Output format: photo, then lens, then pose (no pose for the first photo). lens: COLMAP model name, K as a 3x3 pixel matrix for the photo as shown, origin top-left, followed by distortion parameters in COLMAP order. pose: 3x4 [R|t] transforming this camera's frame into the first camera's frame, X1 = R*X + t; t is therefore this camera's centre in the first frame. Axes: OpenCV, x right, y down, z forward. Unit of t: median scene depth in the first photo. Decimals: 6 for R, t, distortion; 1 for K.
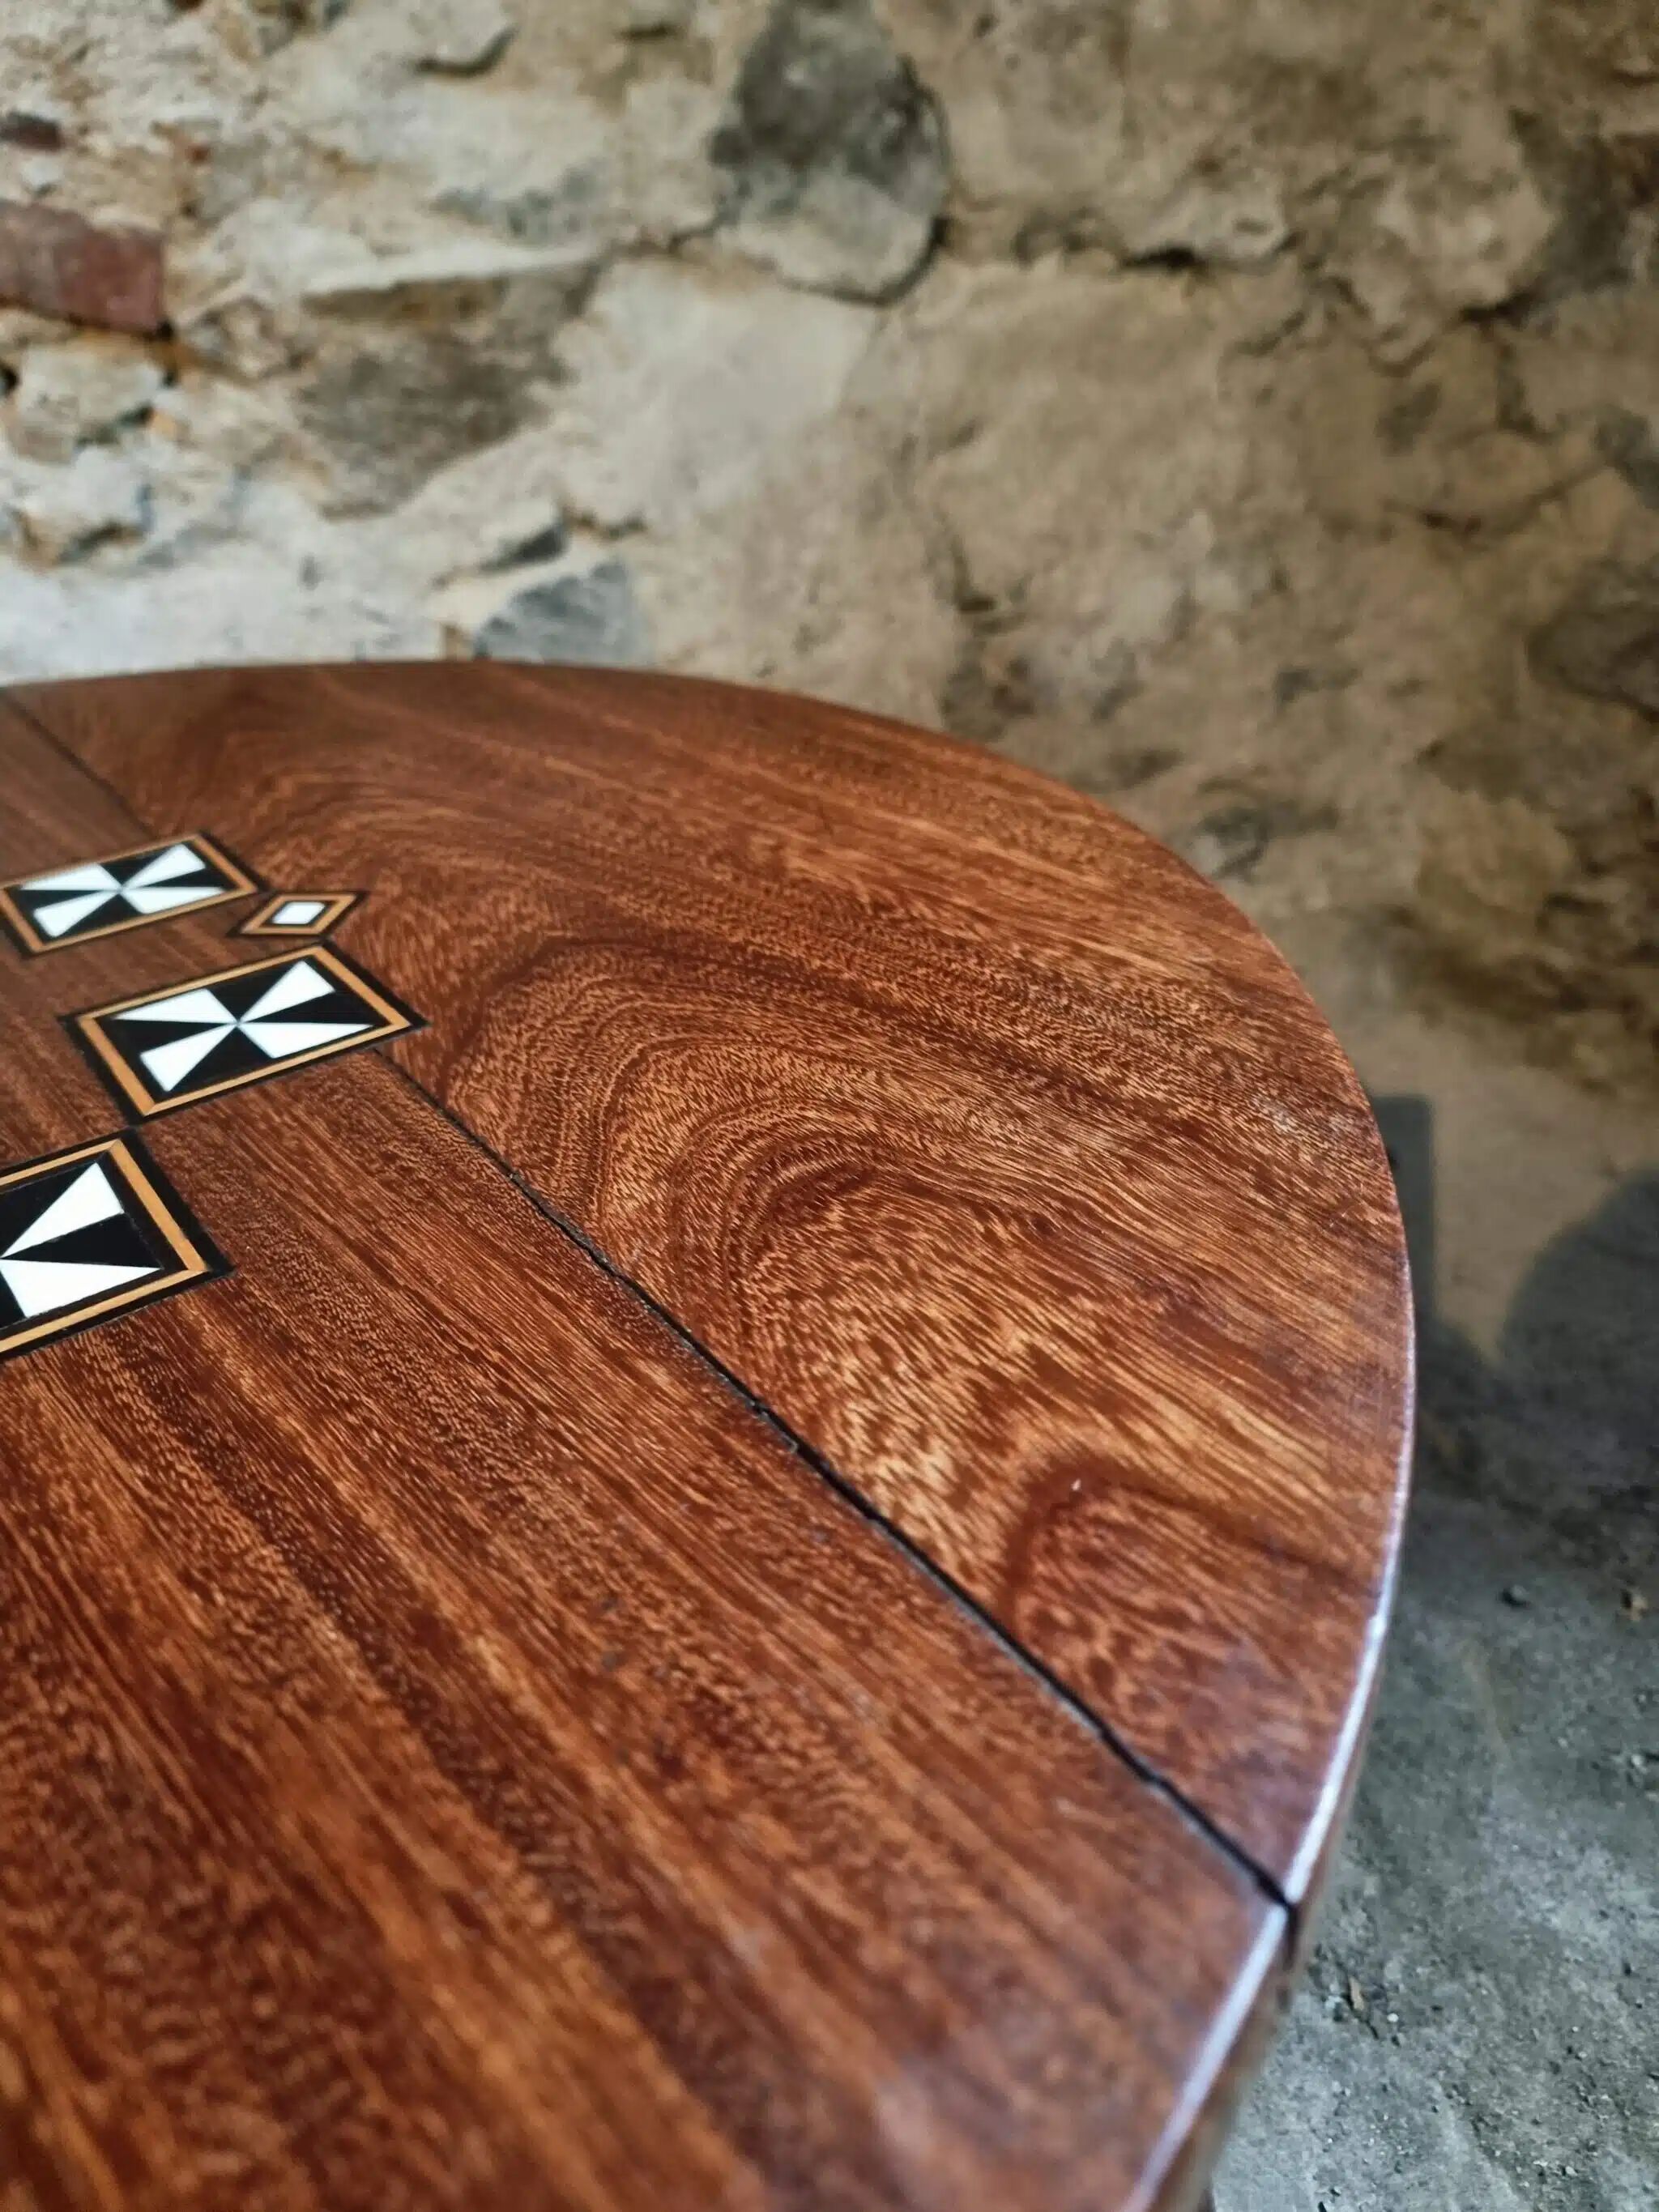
lens RADIAL K [[1591.1, 0, 811.4], [0, 1591.1, 1105.6], [0, 0, 1]] dist [0.039857, -0.047216]
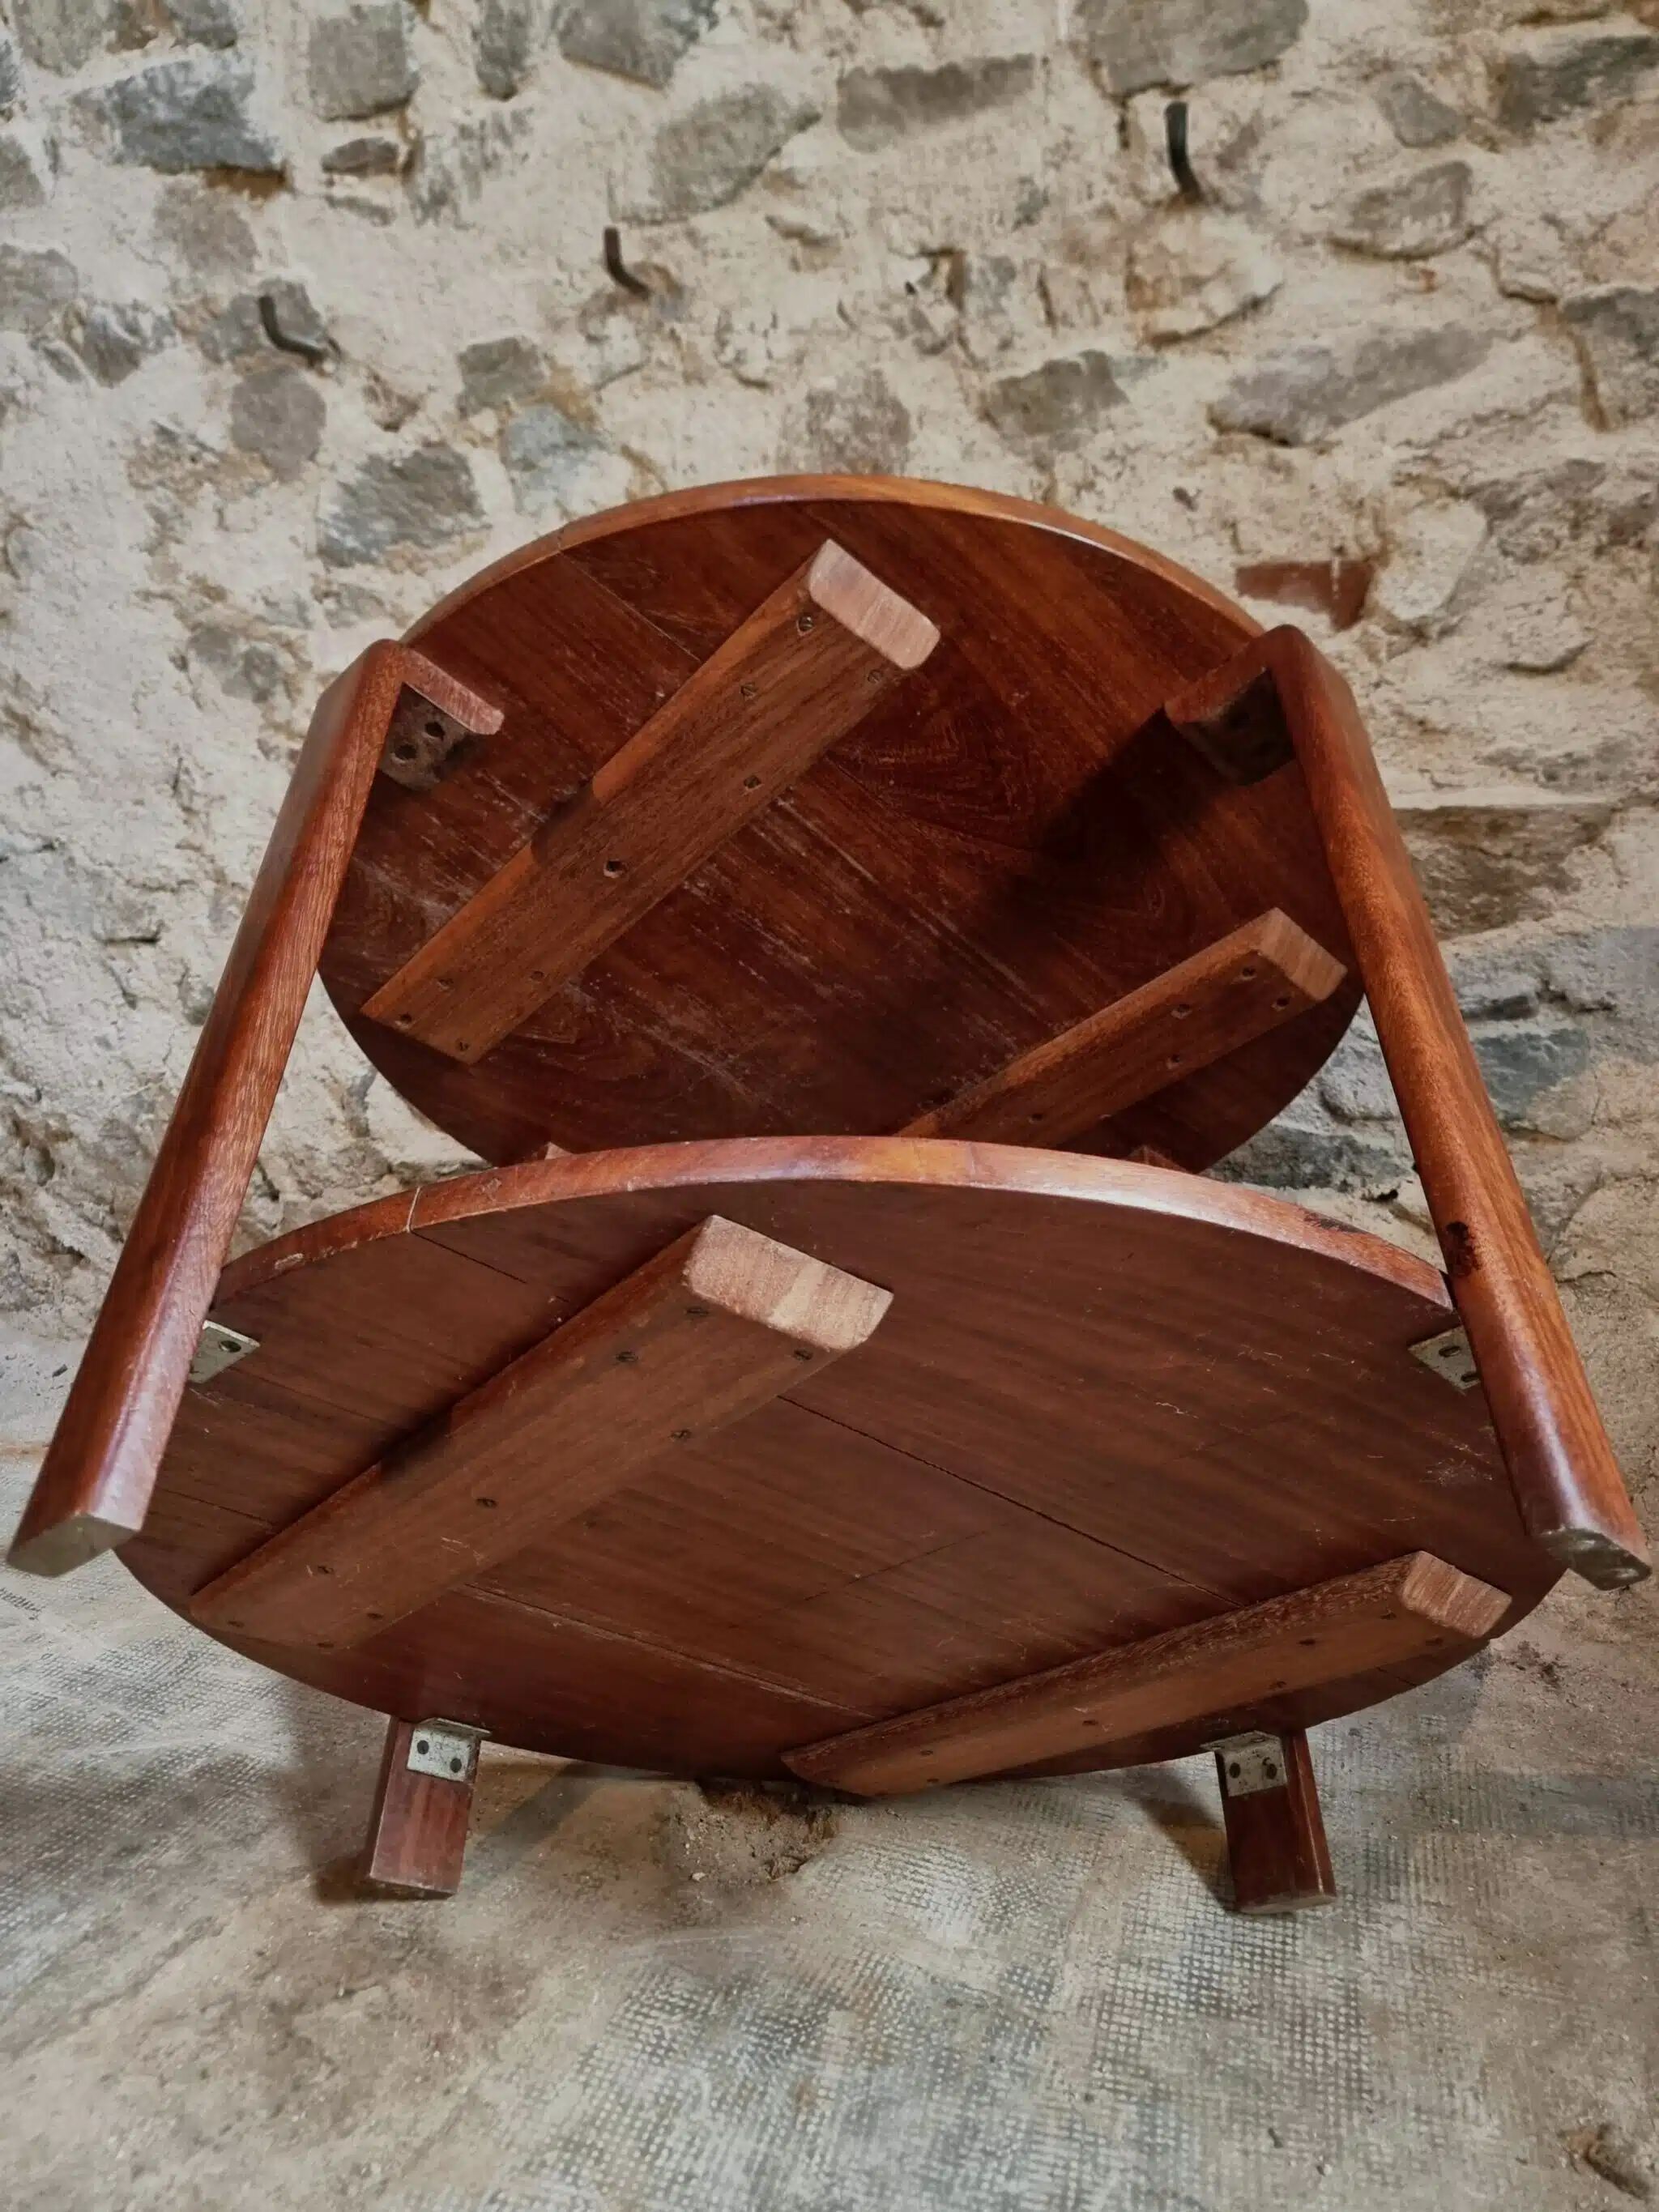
lens RADIAL K [[1578.9, 0, 834.8], [0, 1578.9, 1091.9], [0, 0, 1]] dist [0.054830, -0.049992]
pose [[0.727928, 0.203131, -0.654873, 0.285131], [-0.380481, 0.914230, -0.139346, 0.082089], [0.570399, 0.350600, 0.742781, -0.192231]]
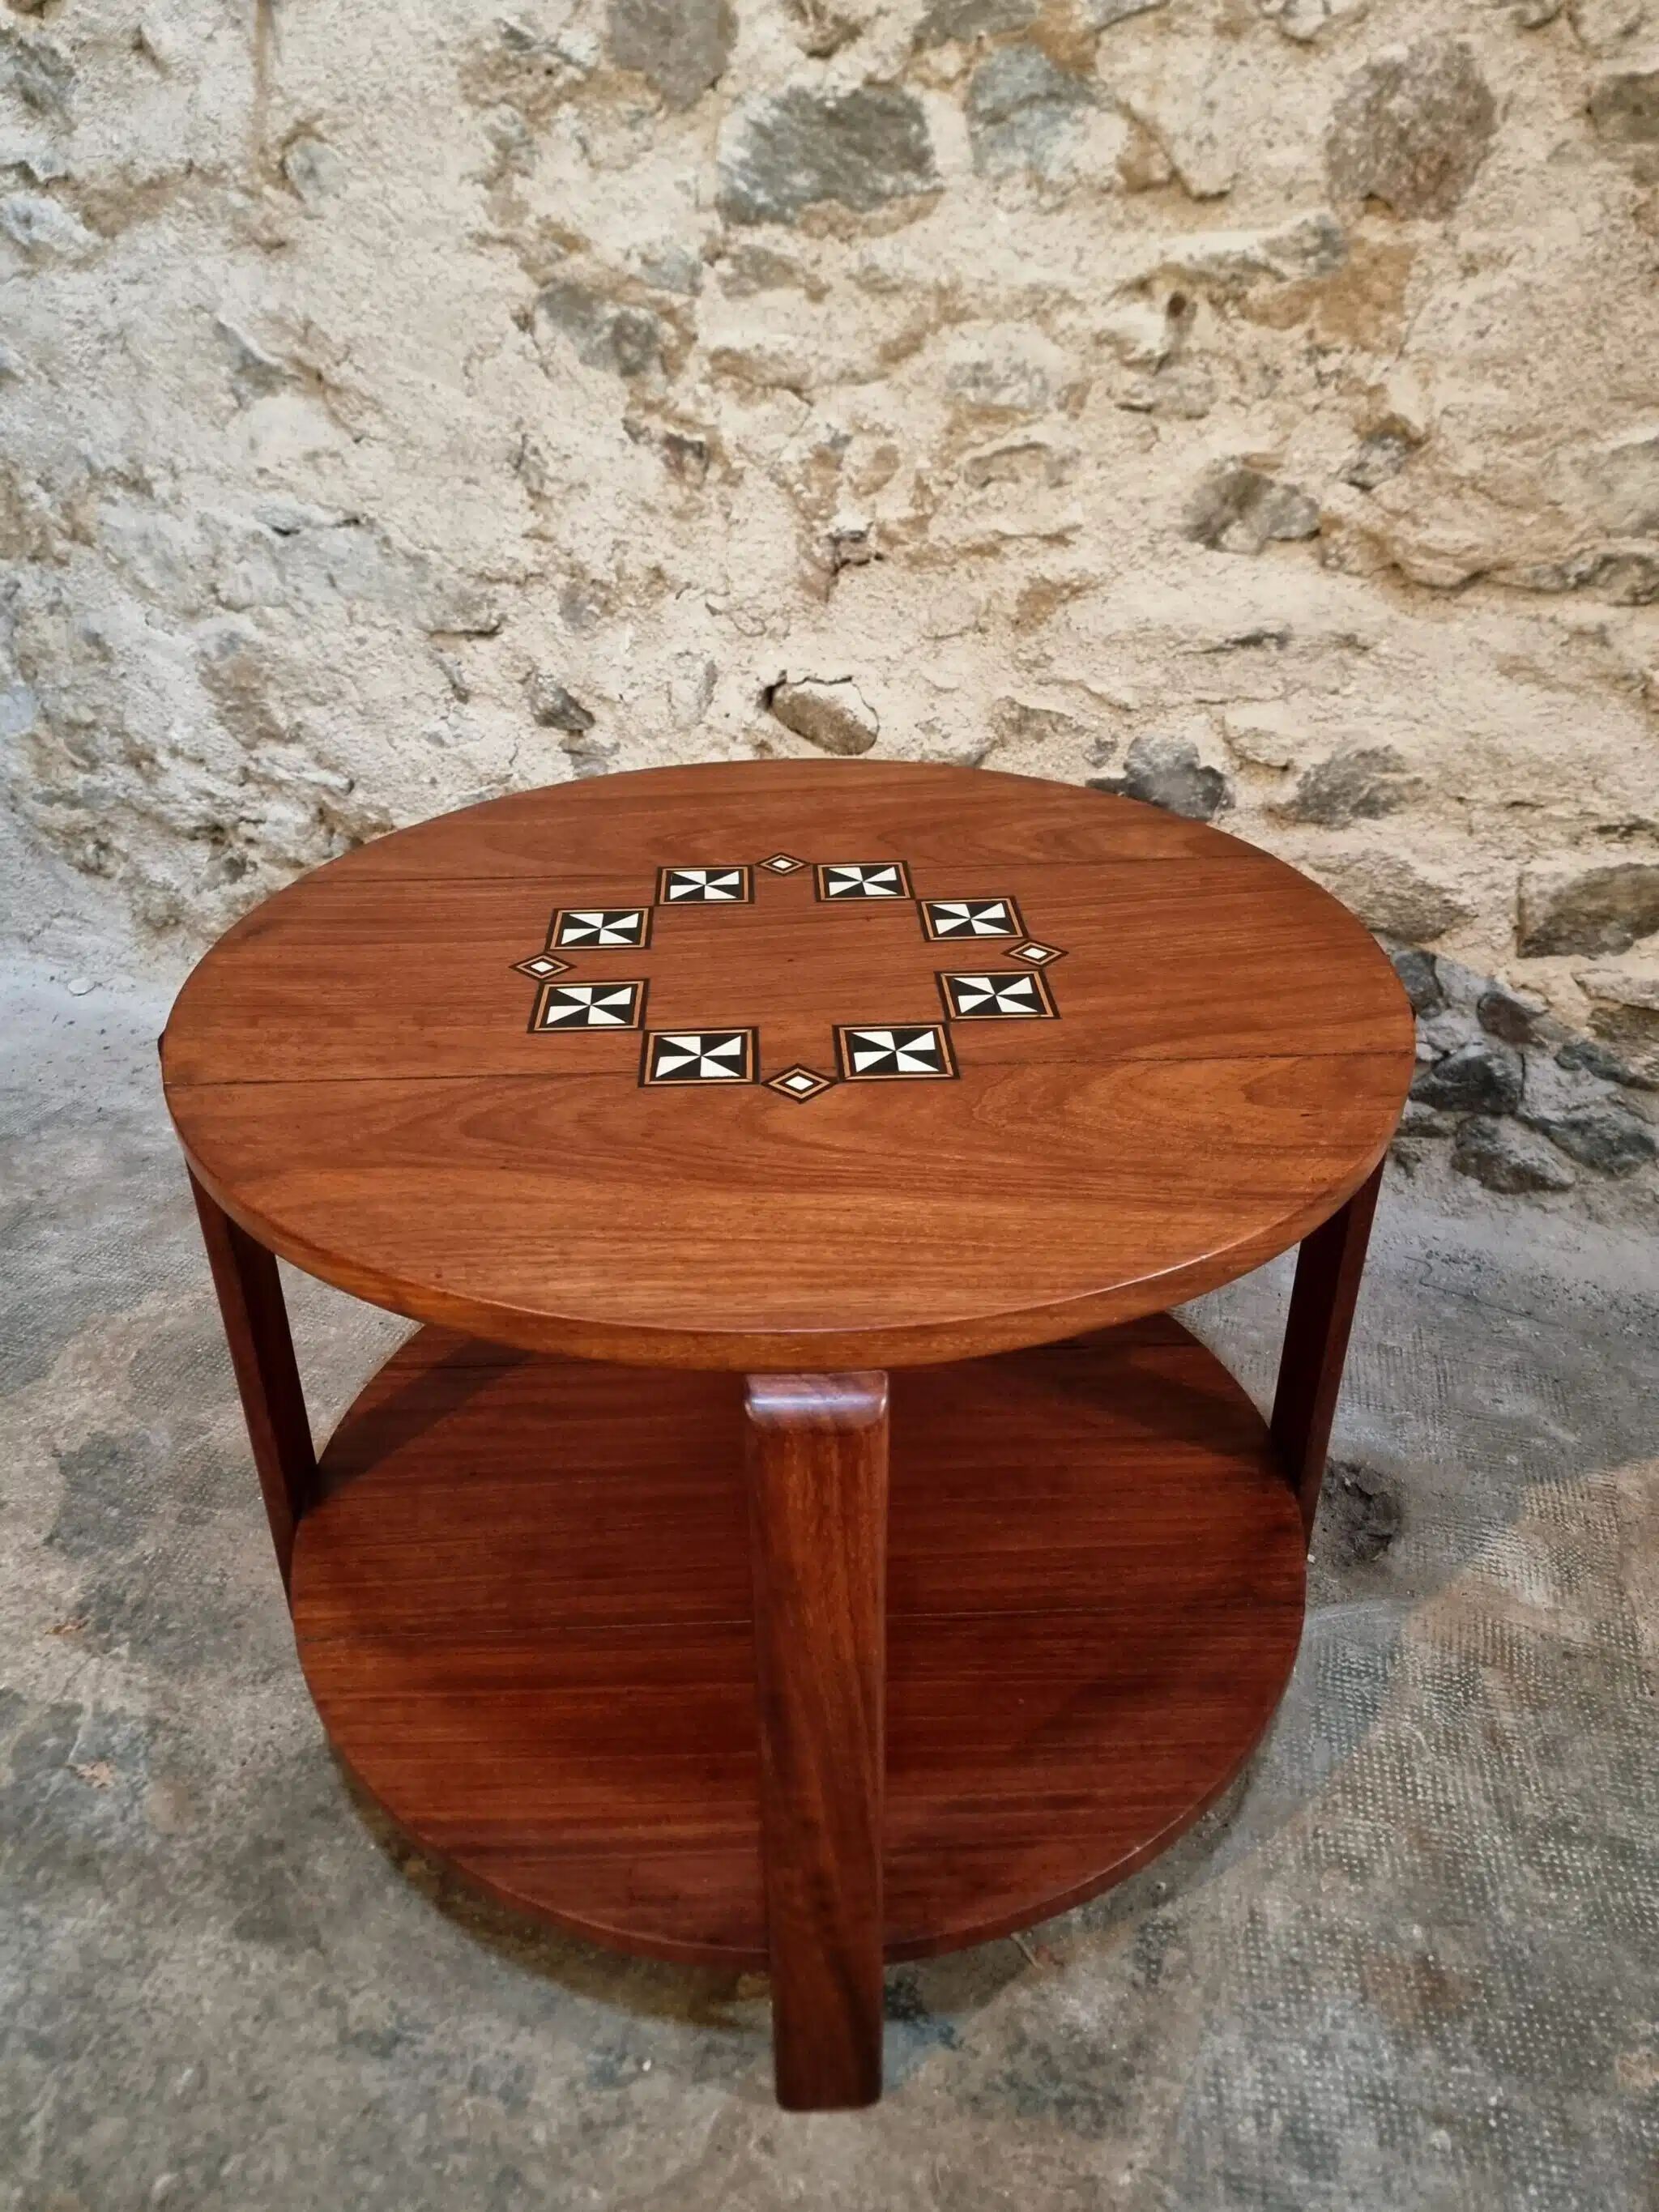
lens RADIAL K [[1618.3, 0, 814.7], [0, 1618.3, 1092.5], [0, 0, 1]] dist [0.063213, -0.060275]
pose [[0.784977, 0.379604, -0.489603, -0.199375], [-0.356296, 0.923134, 0.144486, 0.043696], [0.506817, 0.061026, 0.859891, -0.673933]]
